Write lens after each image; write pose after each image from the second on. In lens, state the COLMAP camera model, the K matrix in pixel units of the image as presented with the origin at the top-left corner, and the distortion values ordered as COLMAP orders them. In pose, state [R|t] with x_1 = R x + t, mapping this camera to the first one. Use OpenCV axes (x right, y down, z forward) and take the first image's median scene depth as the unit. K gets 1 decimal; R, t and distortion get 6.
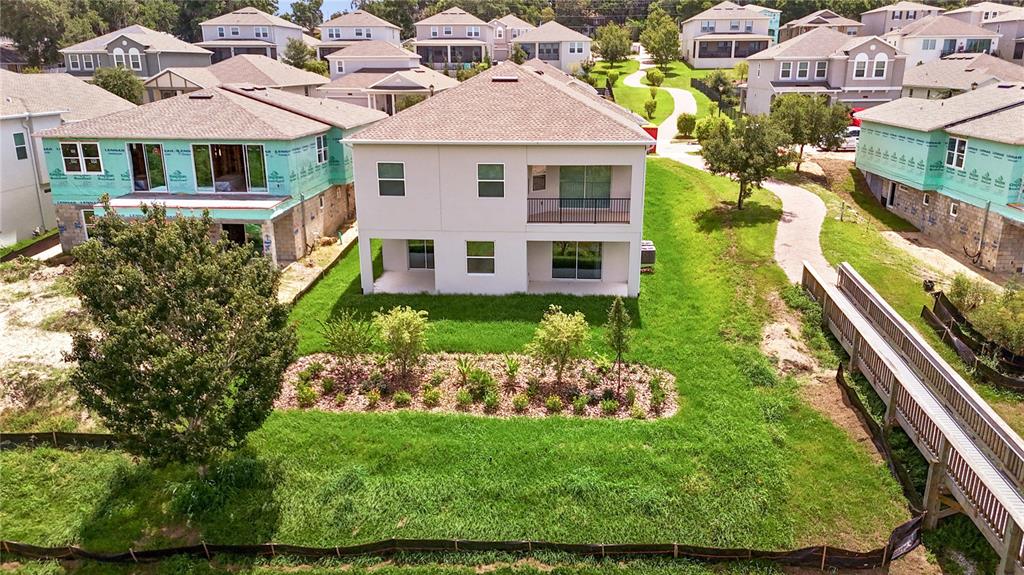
lens RADIAL K [[777.6, 0, 526.2], [0, 777.6, 291.0], [0, 0, 1]] dist [0.076577, -0.086000]
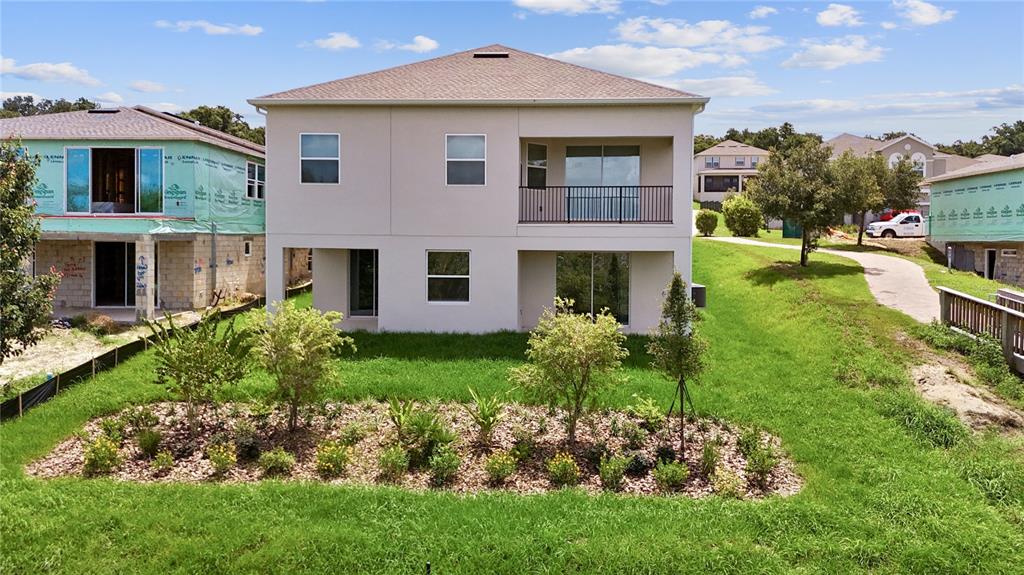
lens RADIAL K [[774.7, 0, 523.3], [0, 774.7, 249.5], [0, 0, 1]] dist [0.030045, -0.002848]
pose [[0.999952, 0.008874, -0.004099, 0.007819], [-0.009657, 0.961785, -0.273634, 0.116391], [0.001514, 0.273661, 0.961825, 0.368566]]
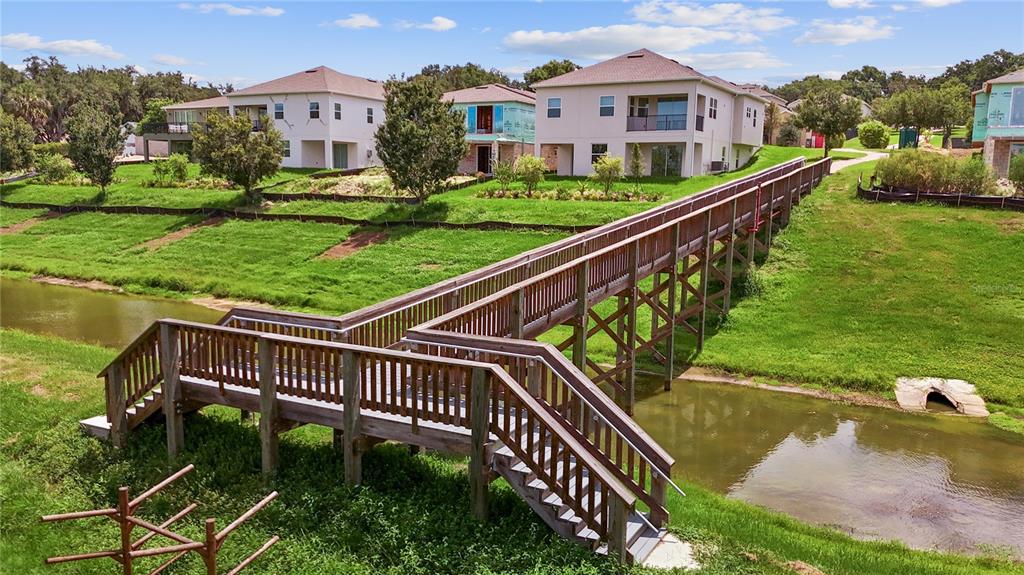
lens RADIAL K [[832.1, 0, 513.5], [0, 832.1, 314.7], [0, 0, 1]] dist [0.041000, -0.002280]
pose [[0.896437, 0.085656, -0.434815, 0.593126], [-0.143832, 0.984265, -0.102637, 0.514615], [0.419182, 0.154548, 0.894652, -0.633238]]
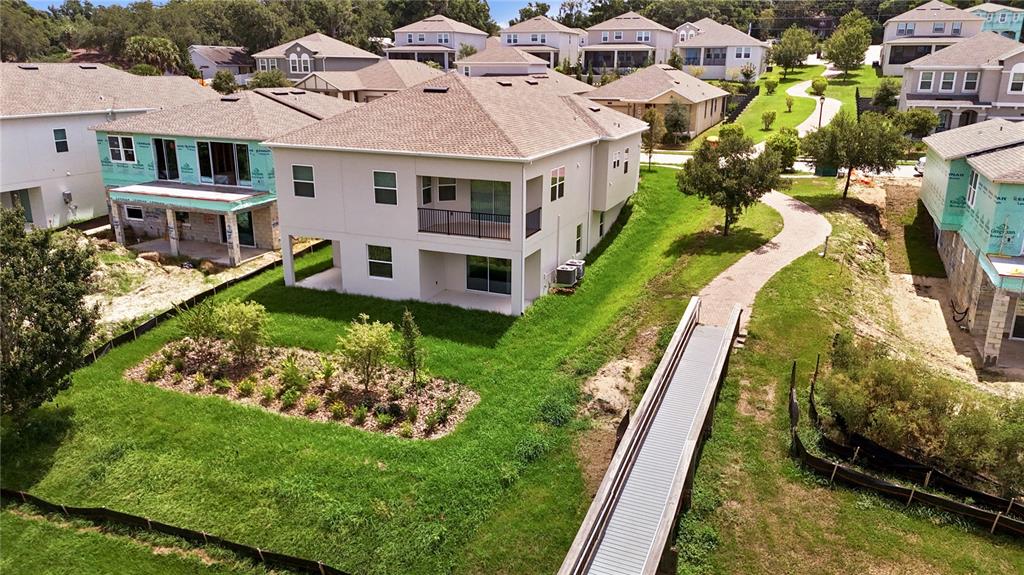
lens RADIAL K [[777.6, 0, 526.2], [0, 777.6, 291.0], [0, 0, 1]] dist [0.076577, -0.086000]
pose [[0.946732, 0.098148, -0.306699, 0.453717], [-0.098902, 0.995011, 0.013122, -0.038153], [0.306457, 0.017910, 0.951716, 0.079852]]
